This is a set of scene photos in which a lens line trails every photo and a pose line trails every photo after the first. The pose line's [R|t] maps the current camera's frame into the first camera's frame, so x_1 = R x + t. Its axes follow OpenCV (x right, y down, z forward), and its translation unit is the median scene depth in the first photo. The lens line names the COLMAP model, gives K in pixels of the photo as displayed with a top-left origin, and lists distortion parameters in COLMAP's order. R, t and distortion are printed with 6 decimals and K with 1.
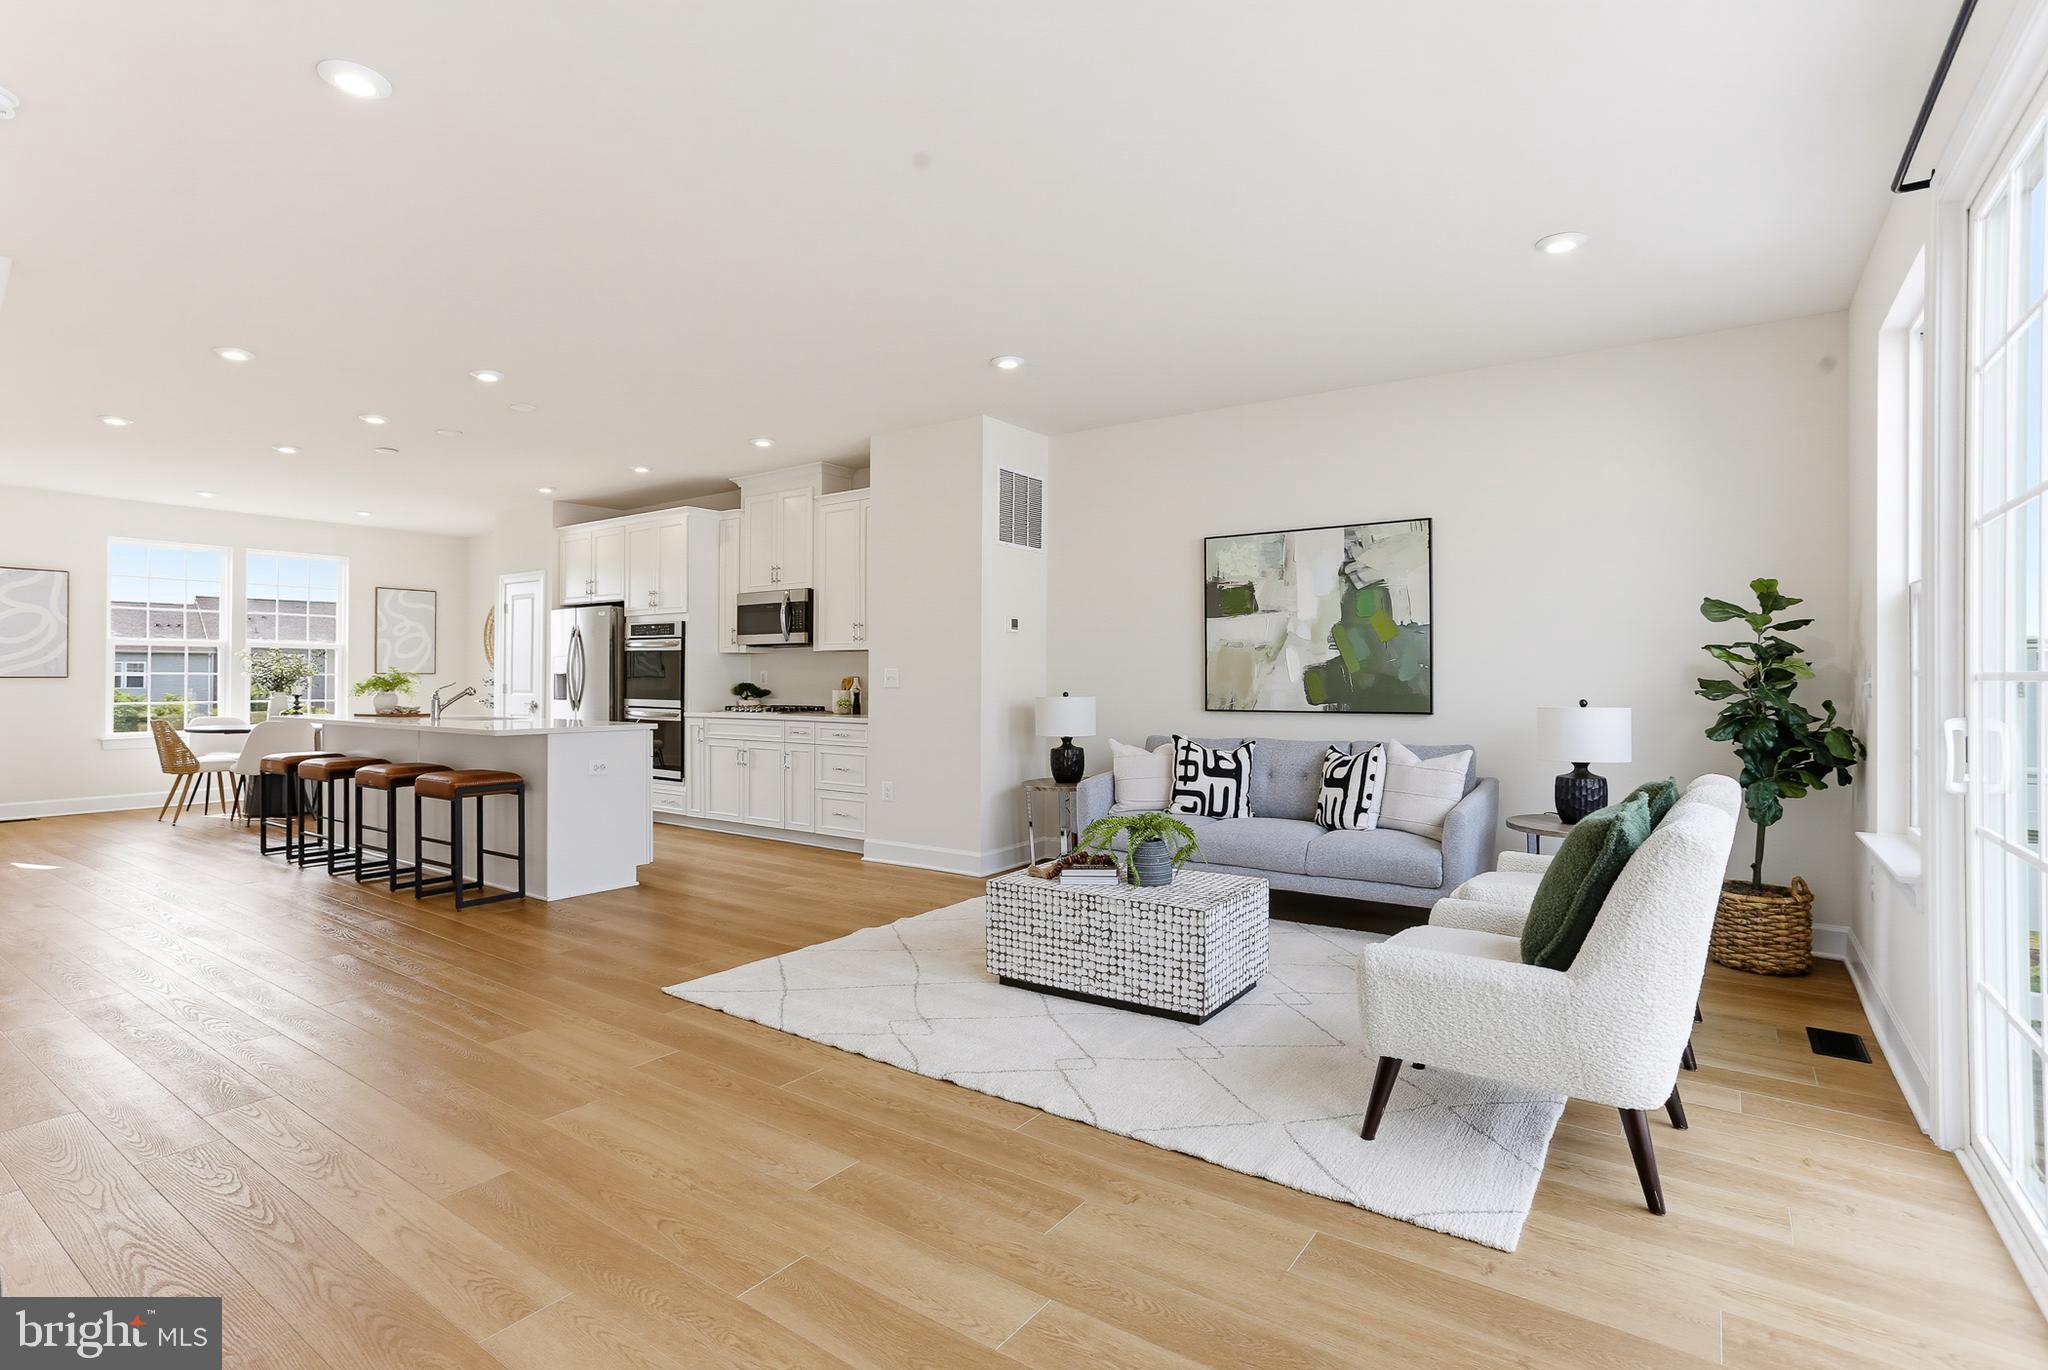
lens RADIAL K [[1004.0, 0, 1015.6], [0, 1004.0, 679.4], [0, 0, 1]] dist [-0.034747, 0.021698]
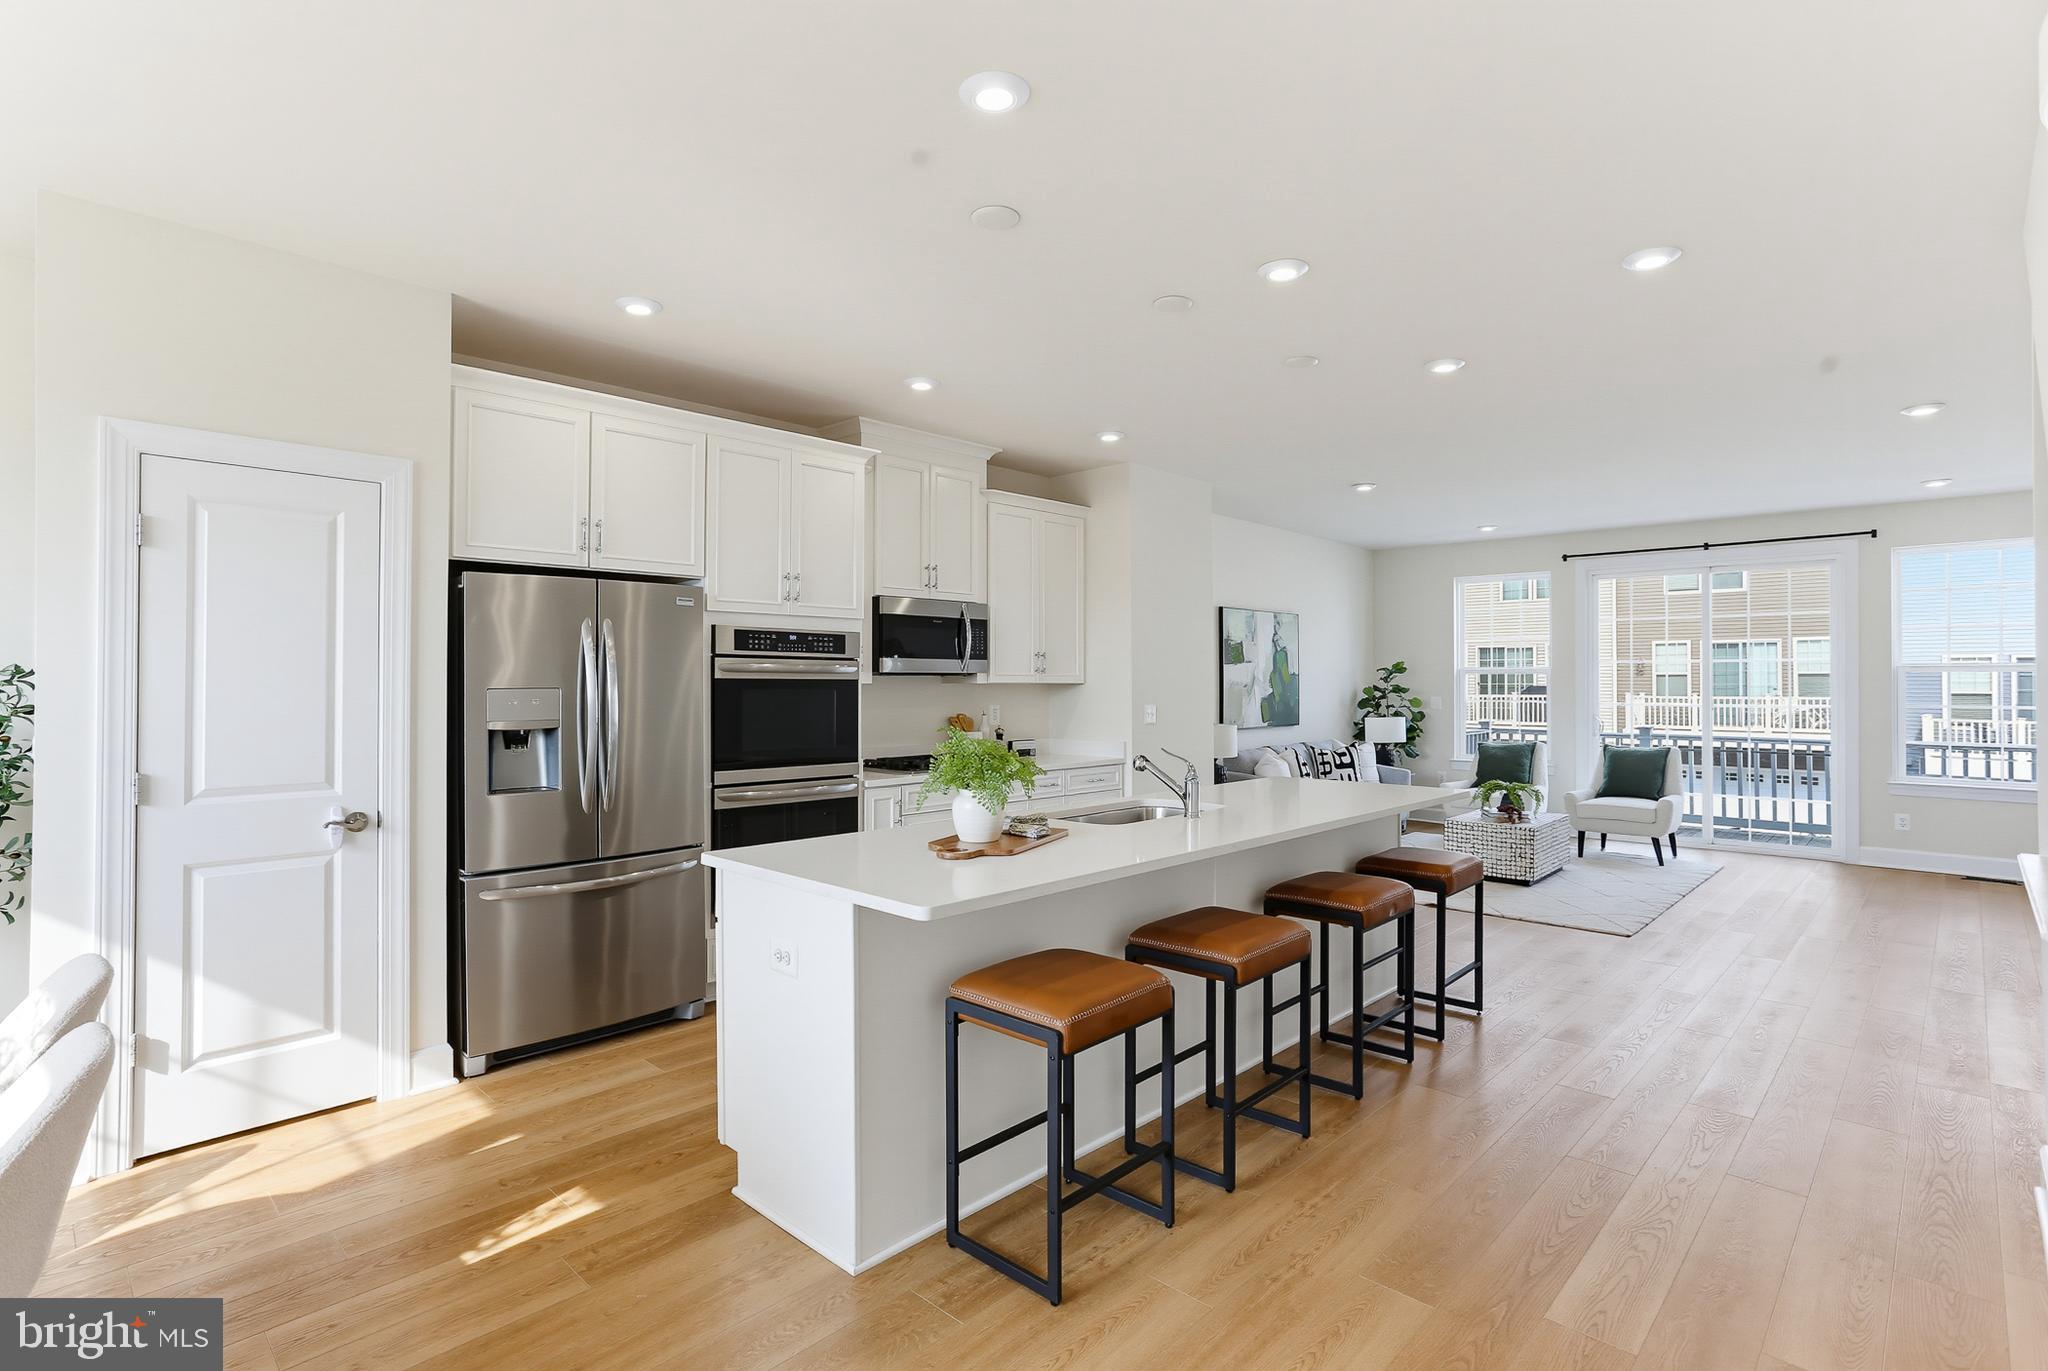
lens RADIAL K [[1004.0, 0, 1044.6], [0, 1004.0, 661.7], [0, 0, 1]] dist [-0.034747, 0.021698]
pose [[0.124276, 0.018340, 0.992078, -0.977182], [-0.000244, 0.999830, -0.018453, -0.030672], [-0.992248, 0.002051, 0.124259, 0.853578]]
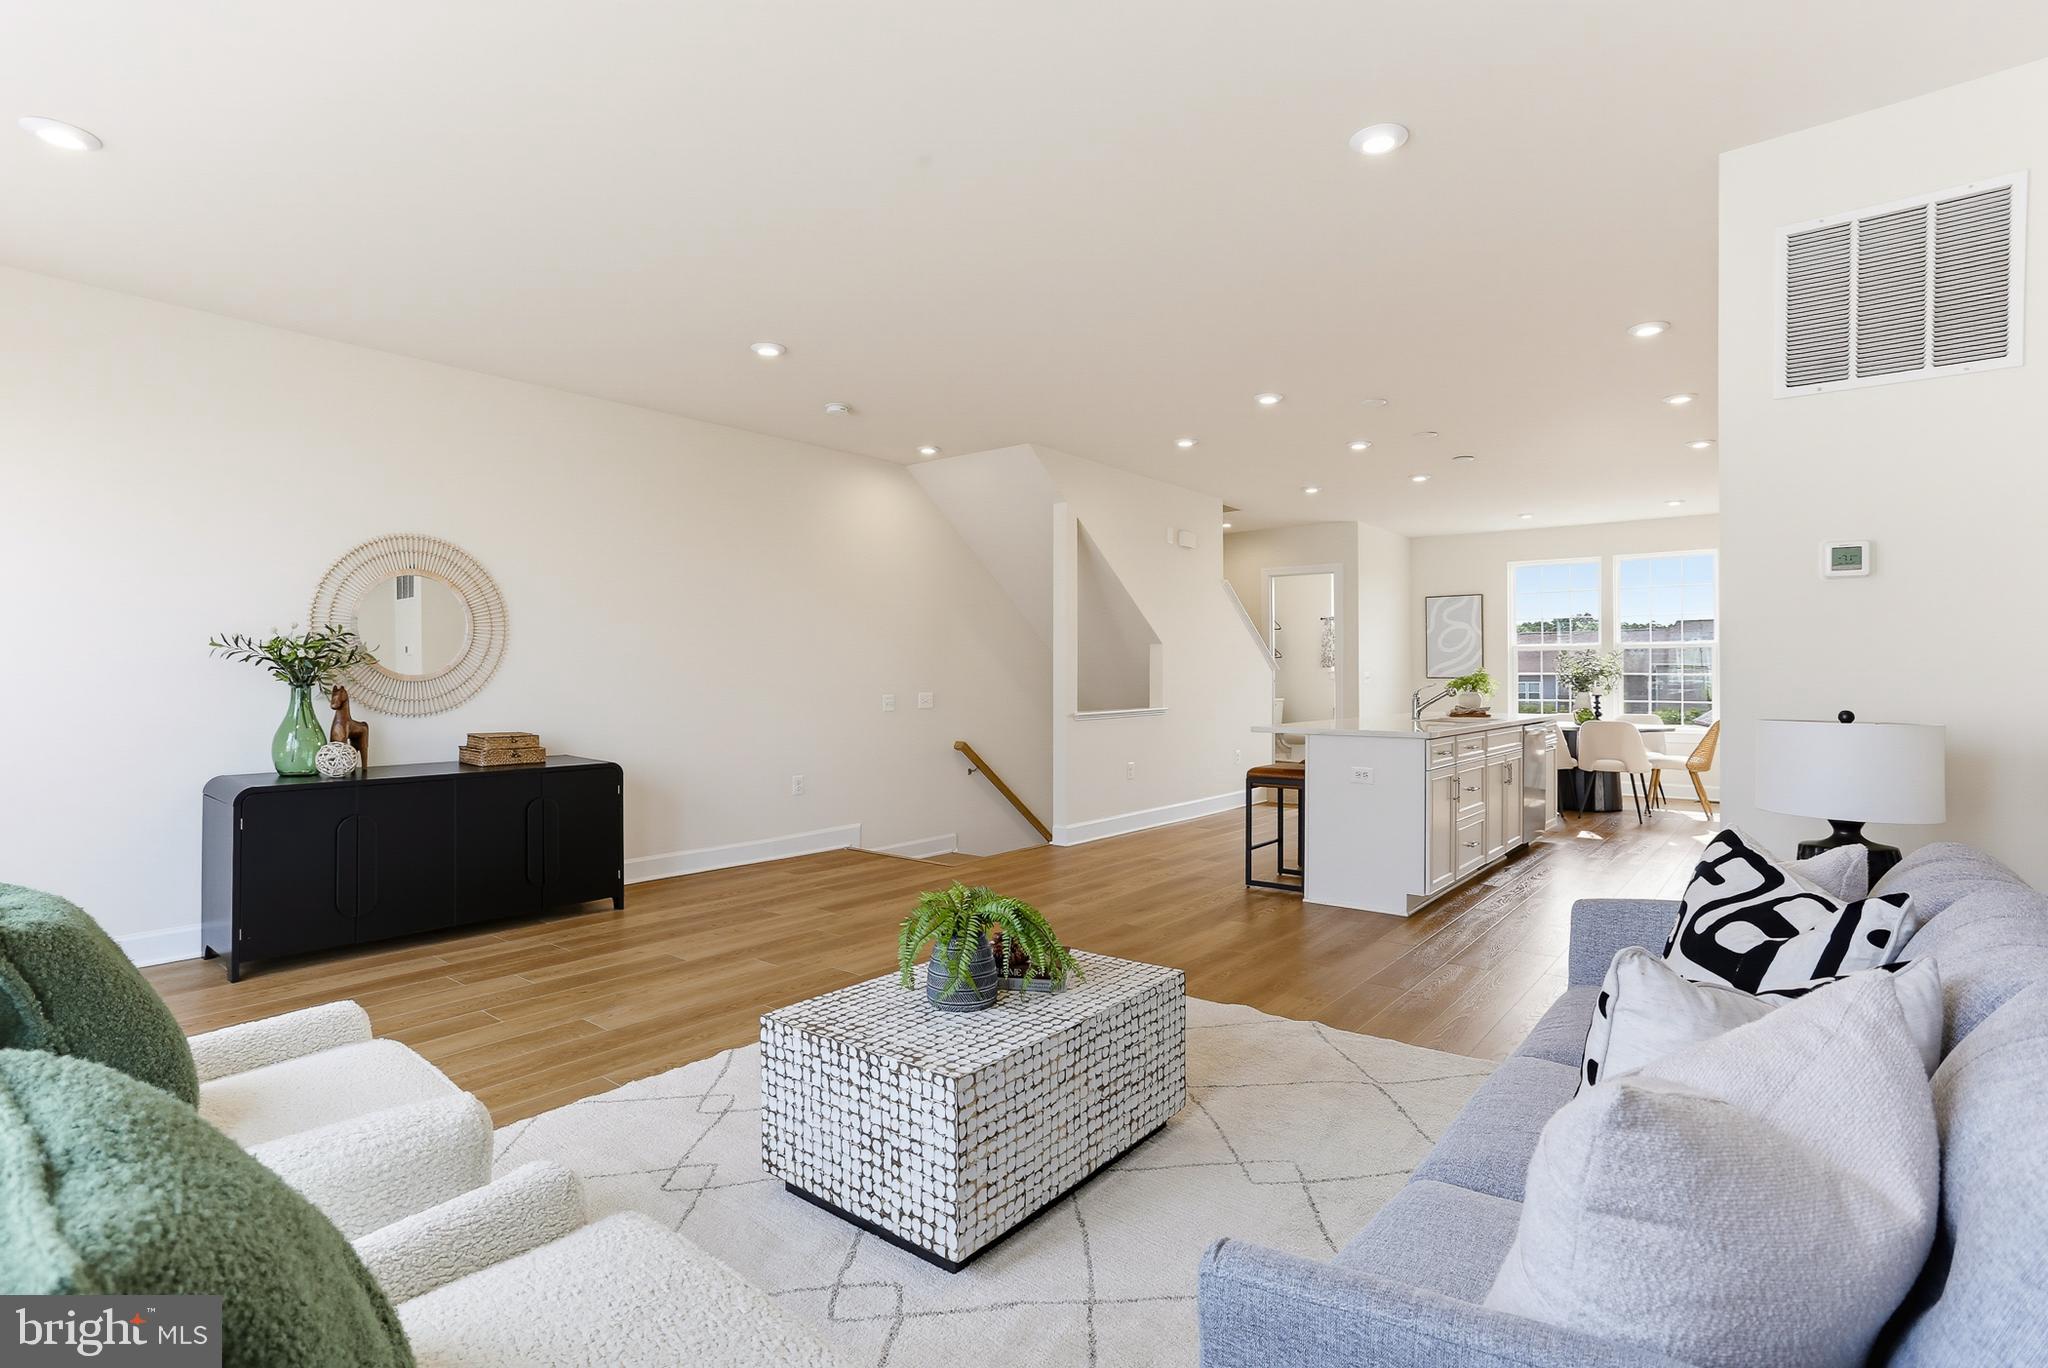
lens RADIAL K [[1004.0, 0, 1021.8], [0, 1004.0, 673.3], [0, 0, 1]] dist [-0.034747, 0.021698]
pose [[-0.059077, -0.006625, -0.998231, 0.398320], [0.001007, 0.999977, -0.006696, -0.000107], [0.998253, -0.001400, -0.059069, 0.555420]]
